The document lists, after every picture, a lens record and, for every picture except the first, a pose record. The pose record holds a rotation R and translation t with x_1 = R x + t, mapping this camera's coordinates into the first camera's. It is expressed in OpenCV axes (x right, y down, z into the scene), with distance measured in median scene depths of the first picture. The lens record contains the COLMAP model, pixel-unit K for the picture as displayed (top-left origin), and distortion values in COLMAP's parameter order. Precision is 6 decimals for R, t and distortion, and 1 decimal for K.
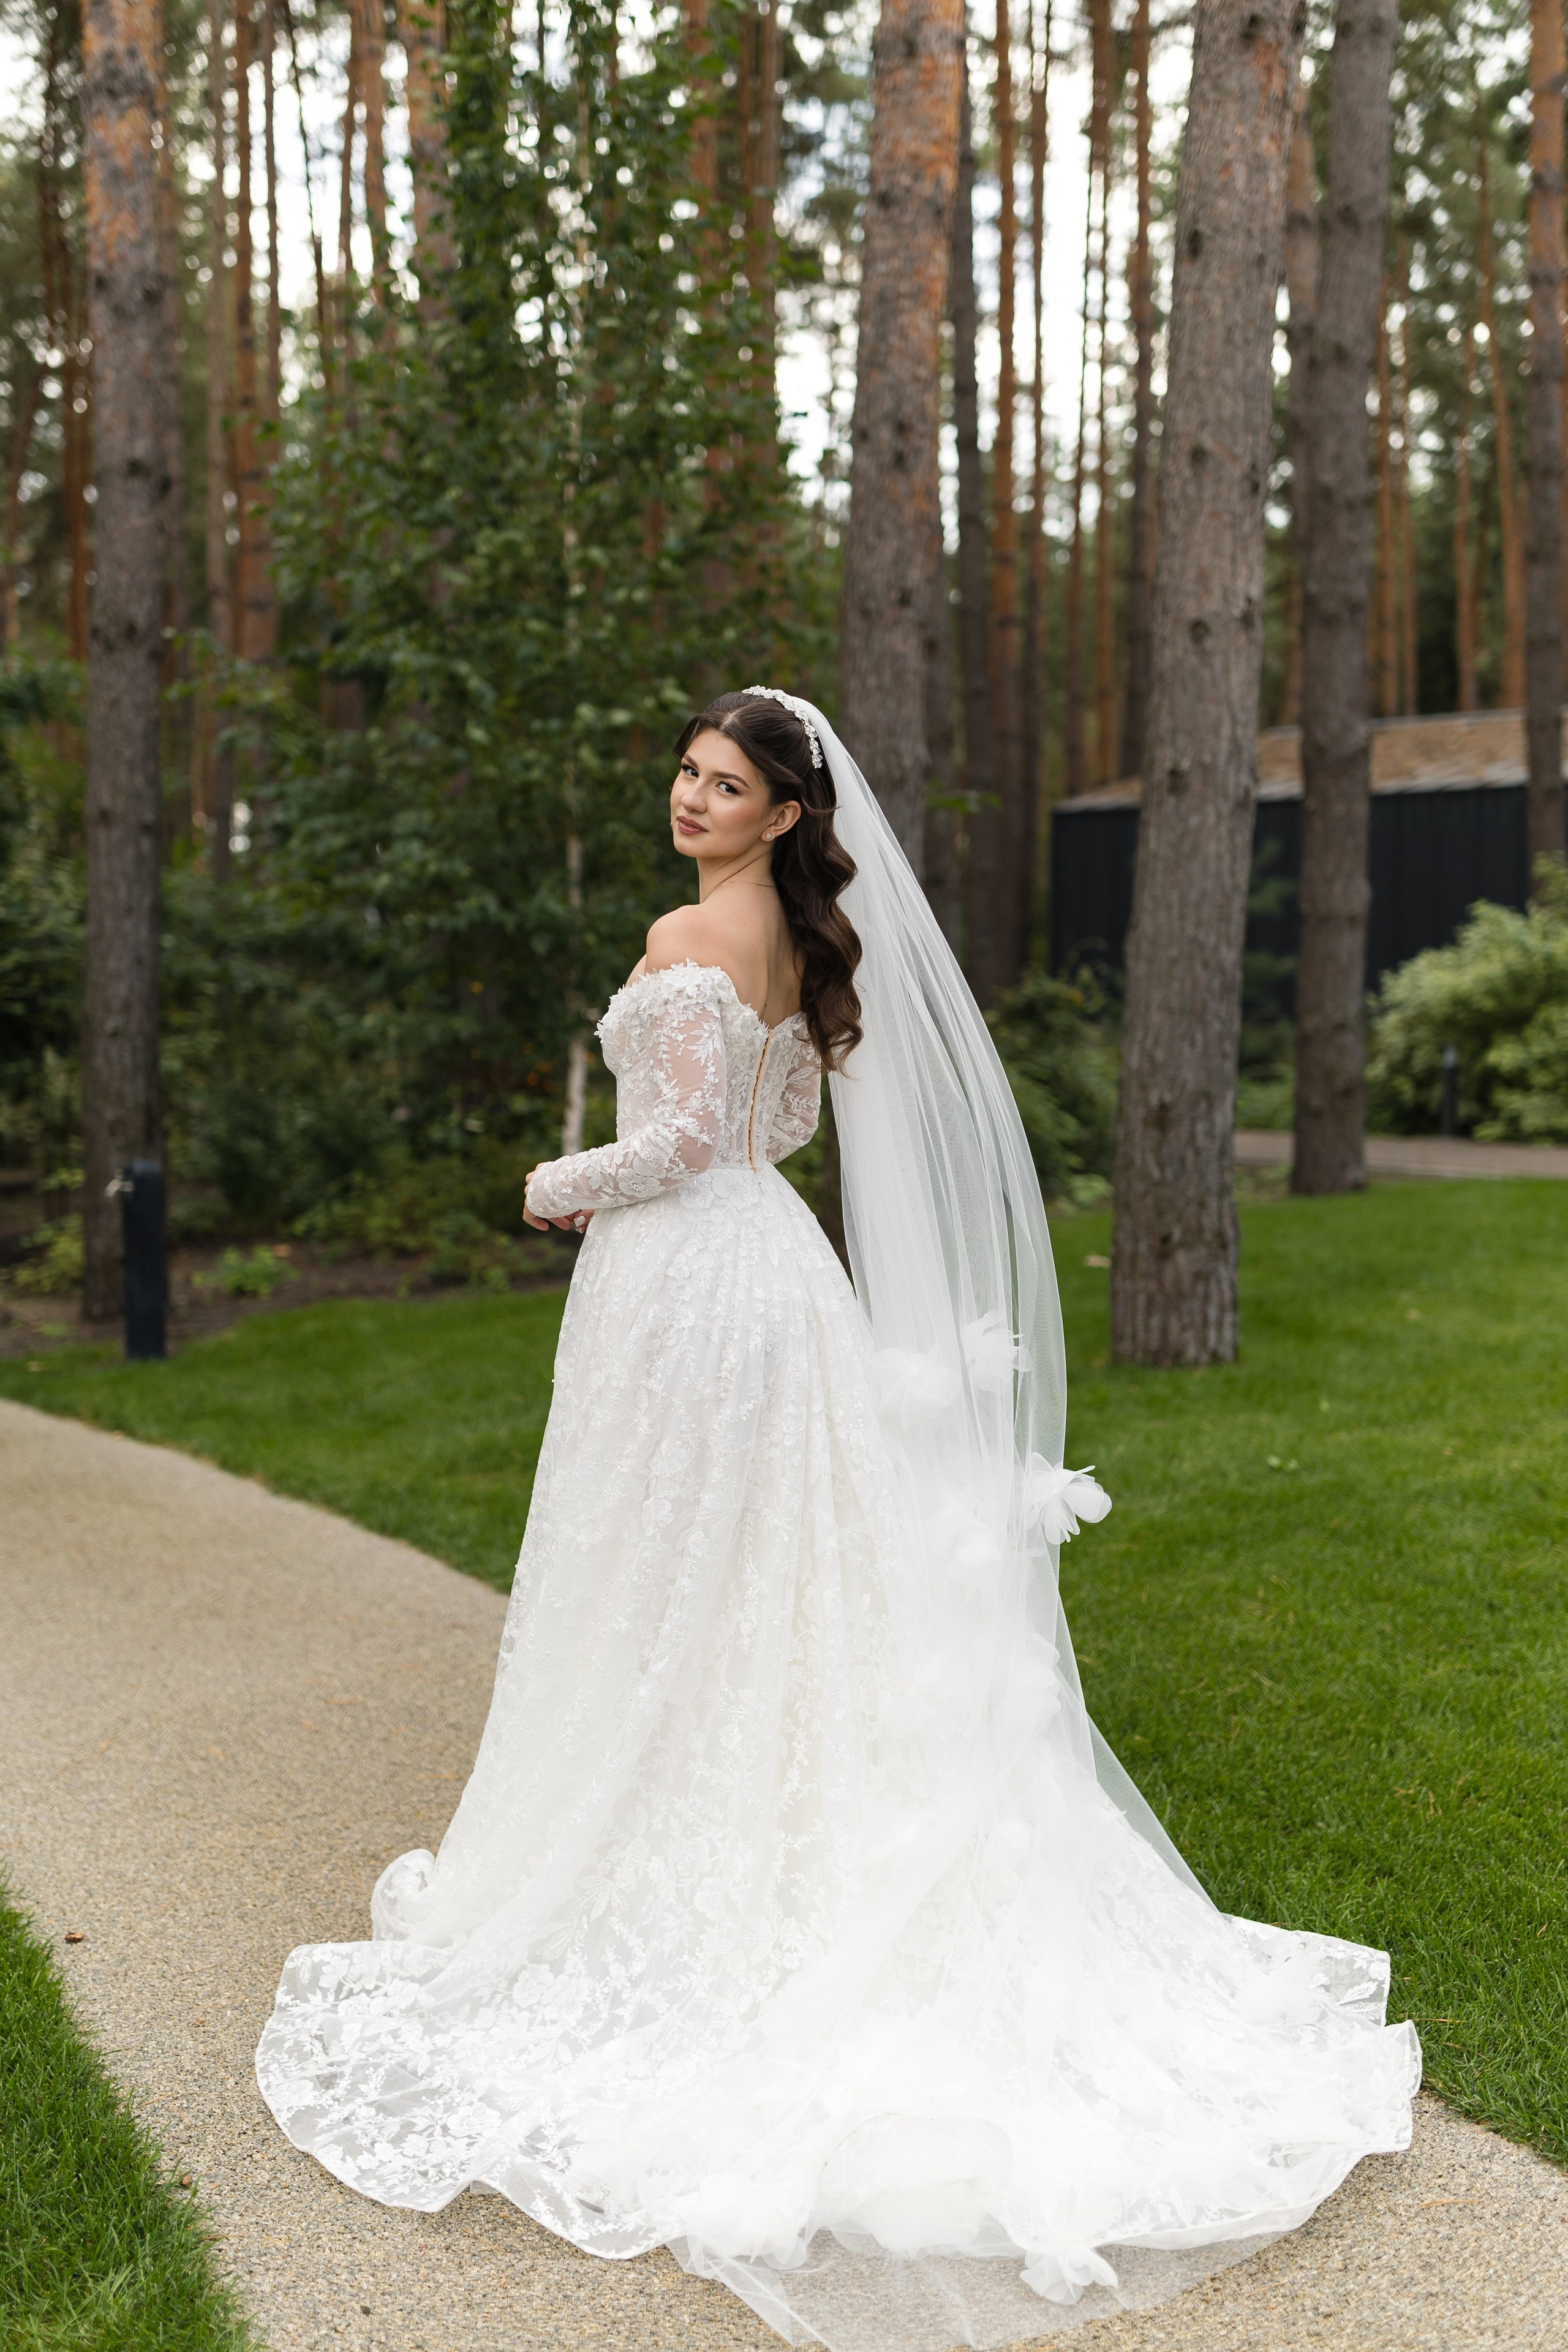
lens RADIAL K [[2332.9, 0, 722.9], [0, 2332.9, 1136.9], [0, 0, 1]] dist [0.007960, 0.000000]
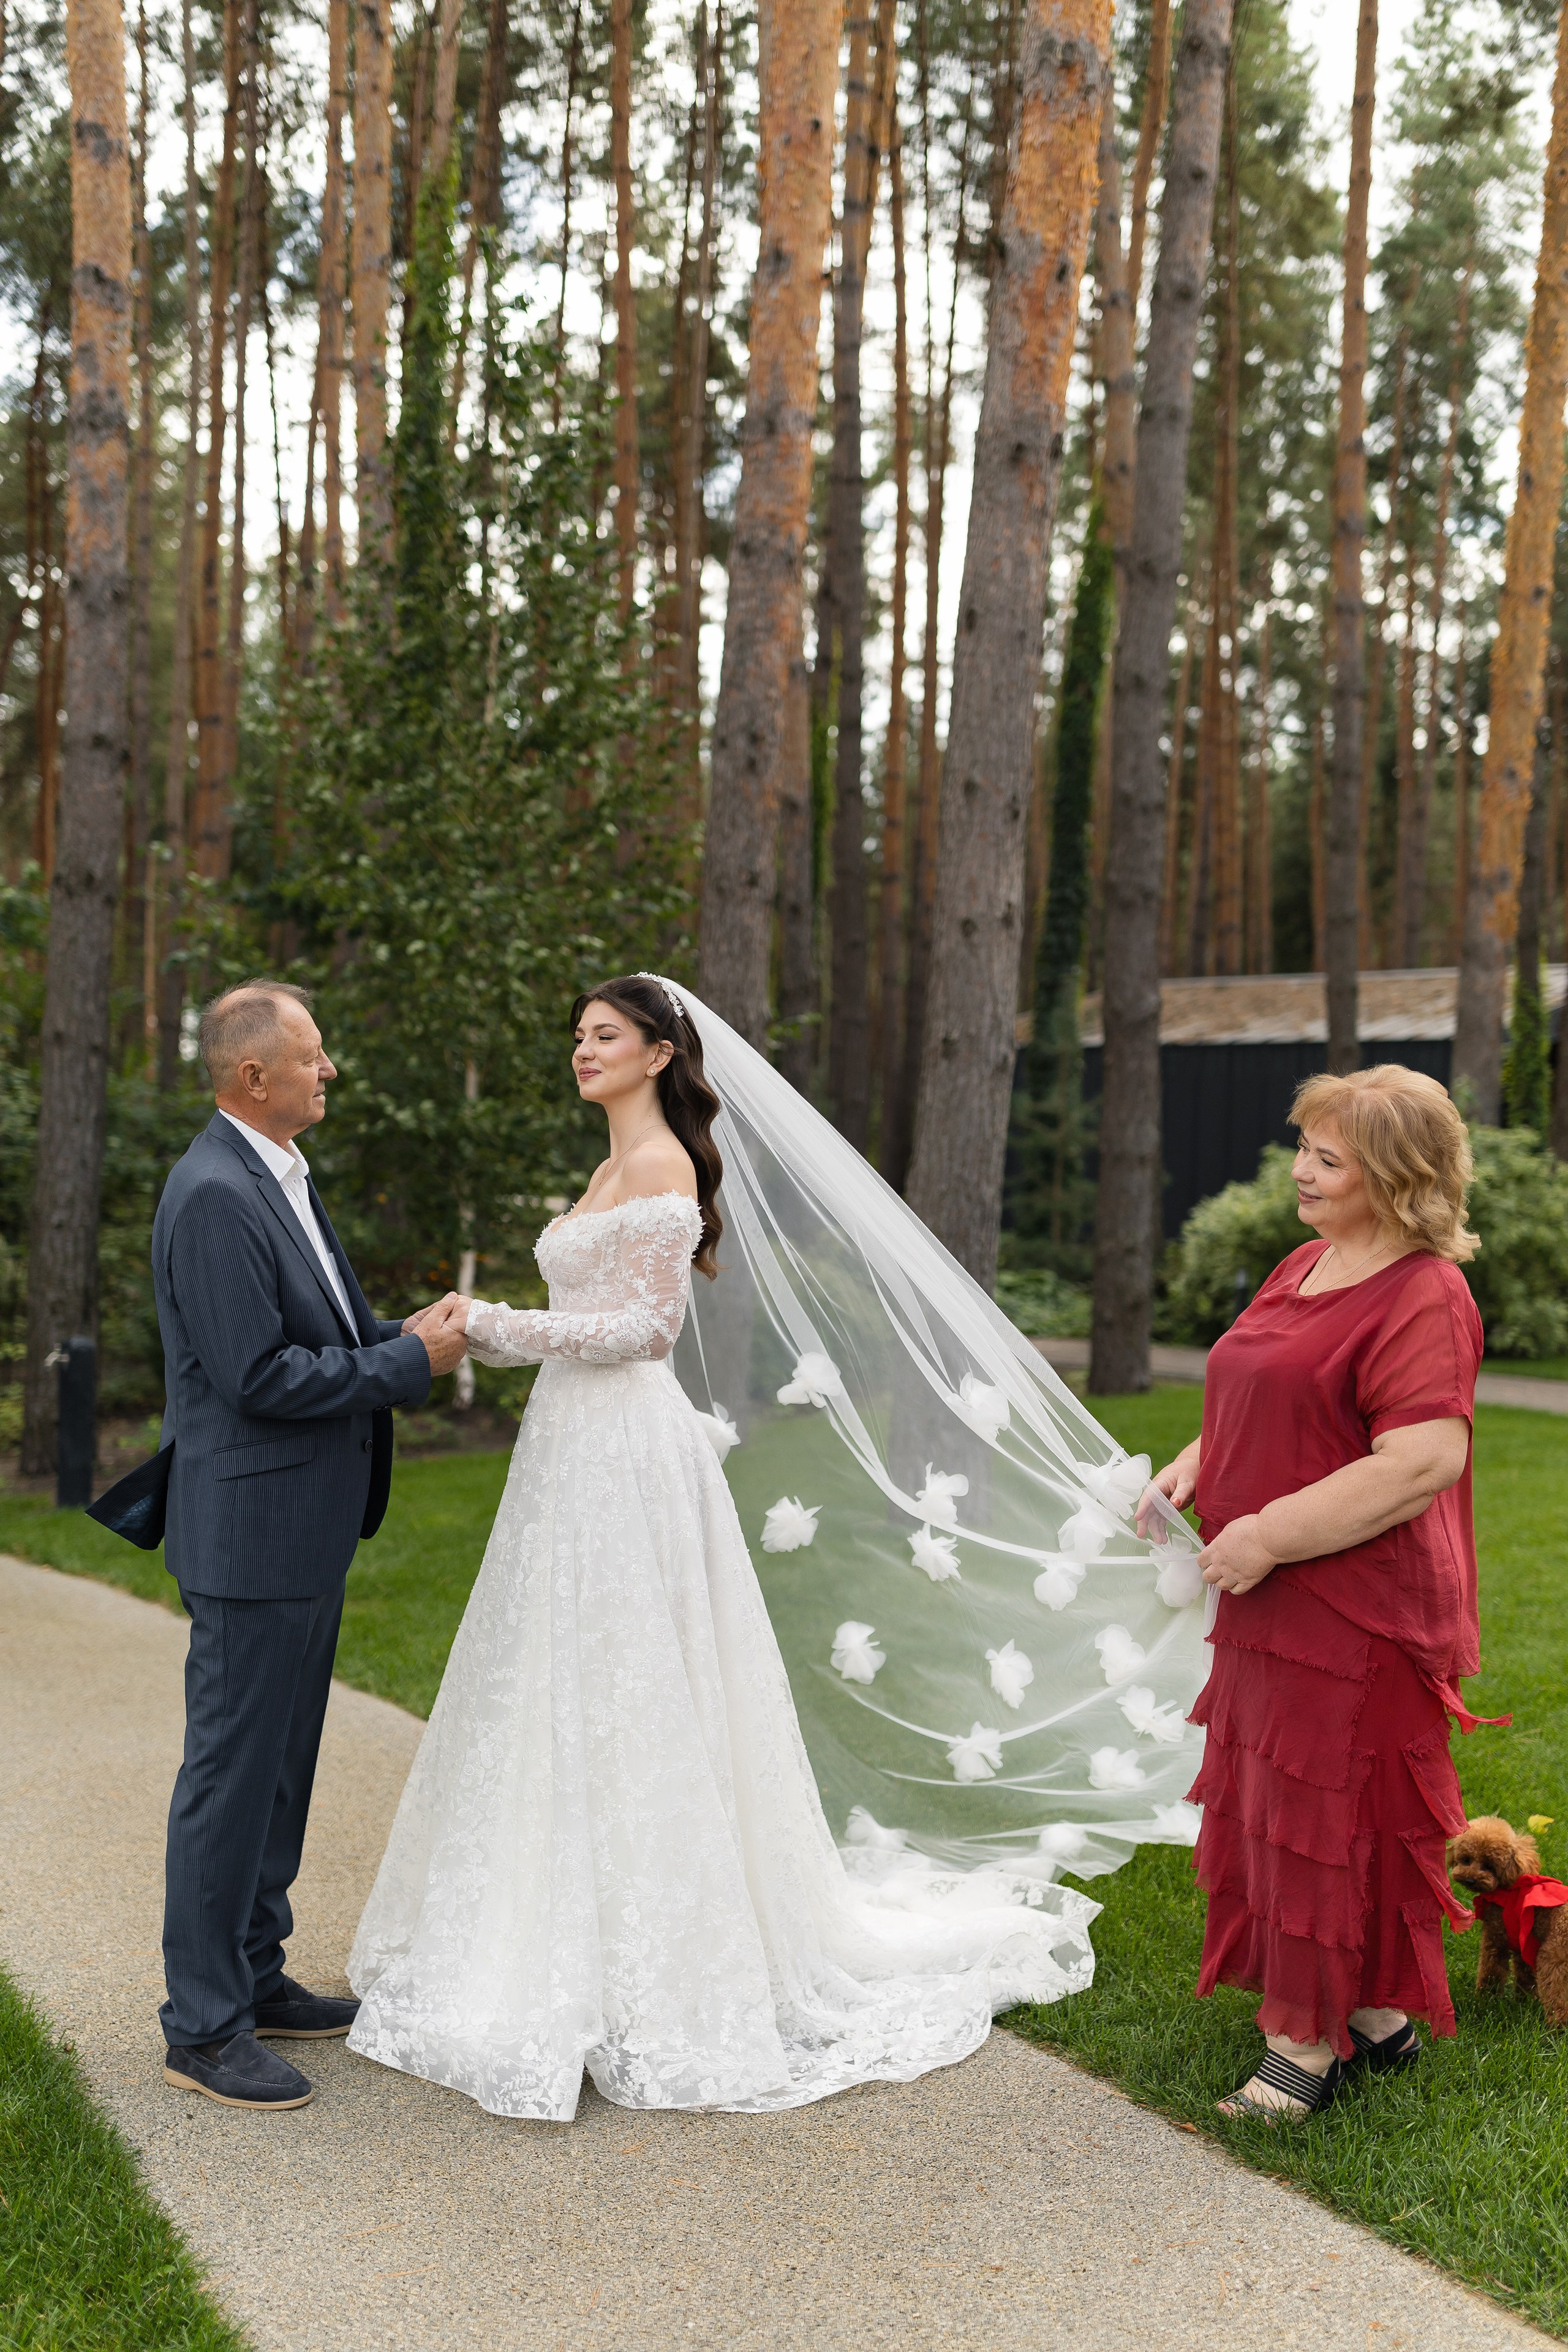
lens RADIAL K [[2202.1, 0, 780.6], [0, 2202.1, 1215.9], [0, 0, 1]] dist [0.006024, 0.000000]
pose [[0.997708, 0.030542, 0.060384, 0.030155], [-0.027173, 0.998070, -0.055844, 0.002264], [-0.061973, 0.054075, 0.996612, -0.111390]]
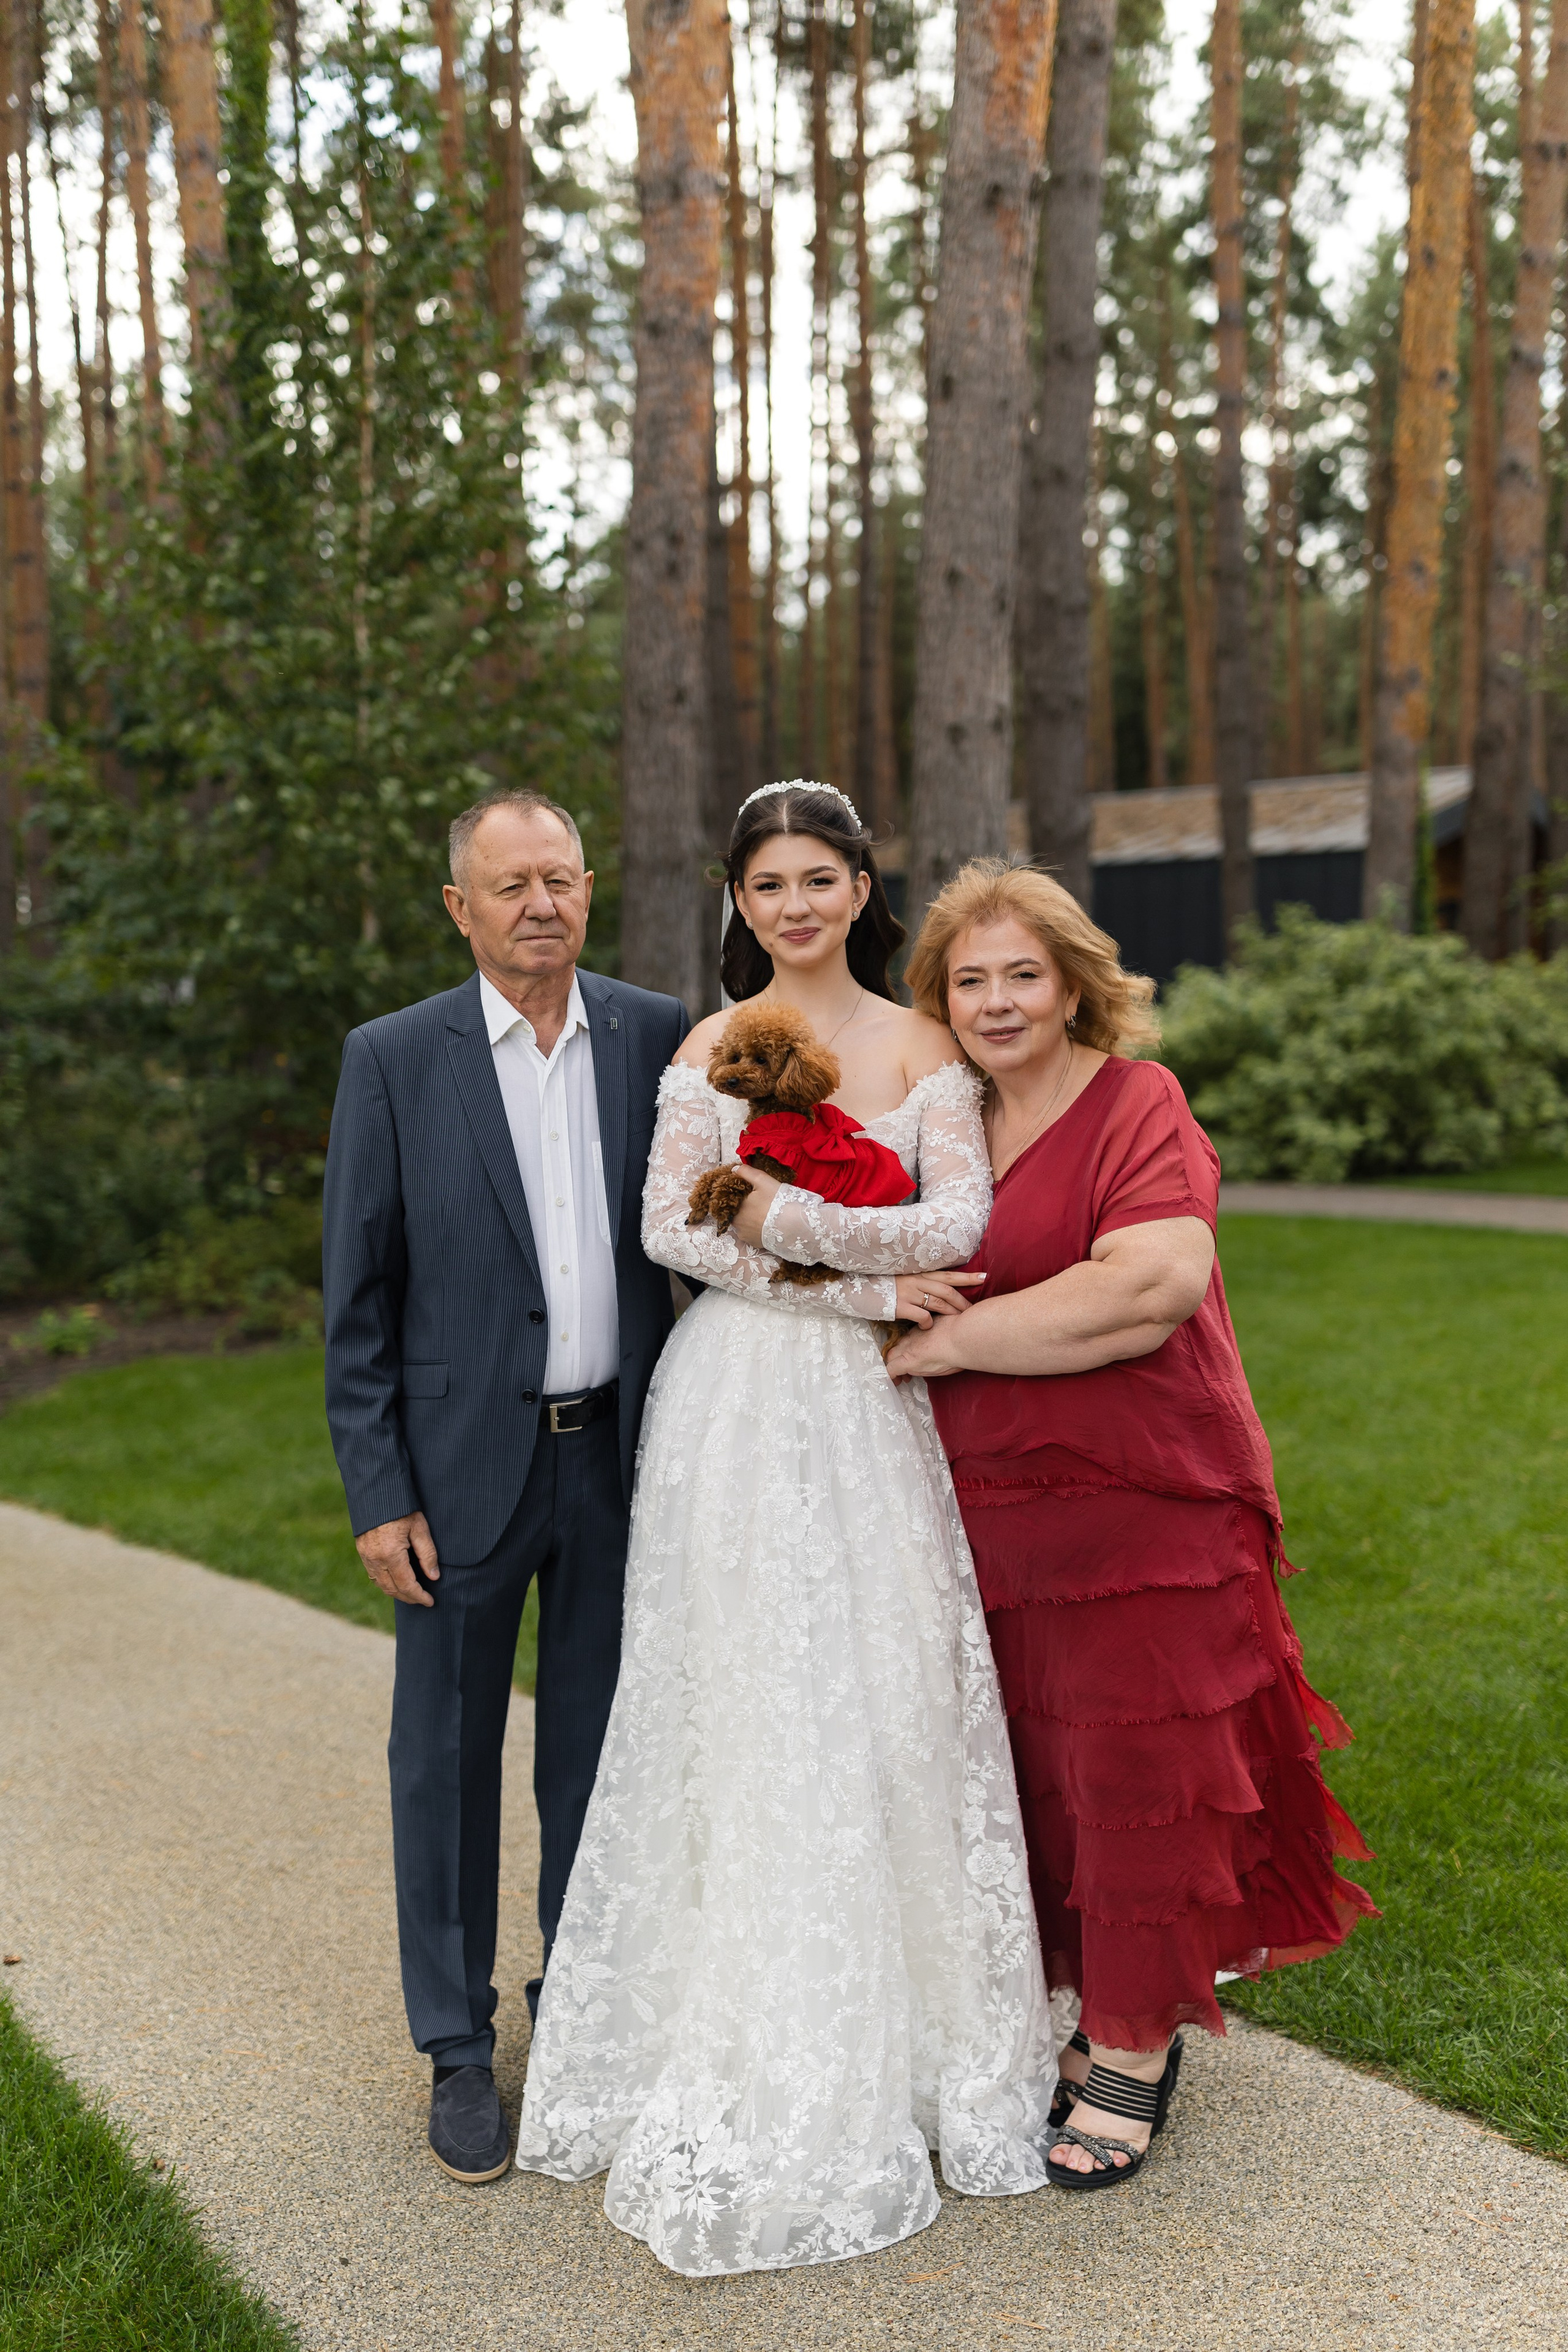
lens RADIAL K [[2202.1, 0, 766.4], [0, 2202.1, 1174.5], [0, 0, 1]] dist [0.006024, 0.000000]
pose [[0.991367, -0.020341, 0.129530, -0.020455], [0.020782, 0.999782, -0.002057, -0.004788], [-0.129460, 0.004731, 0.991573, -0.023578]]
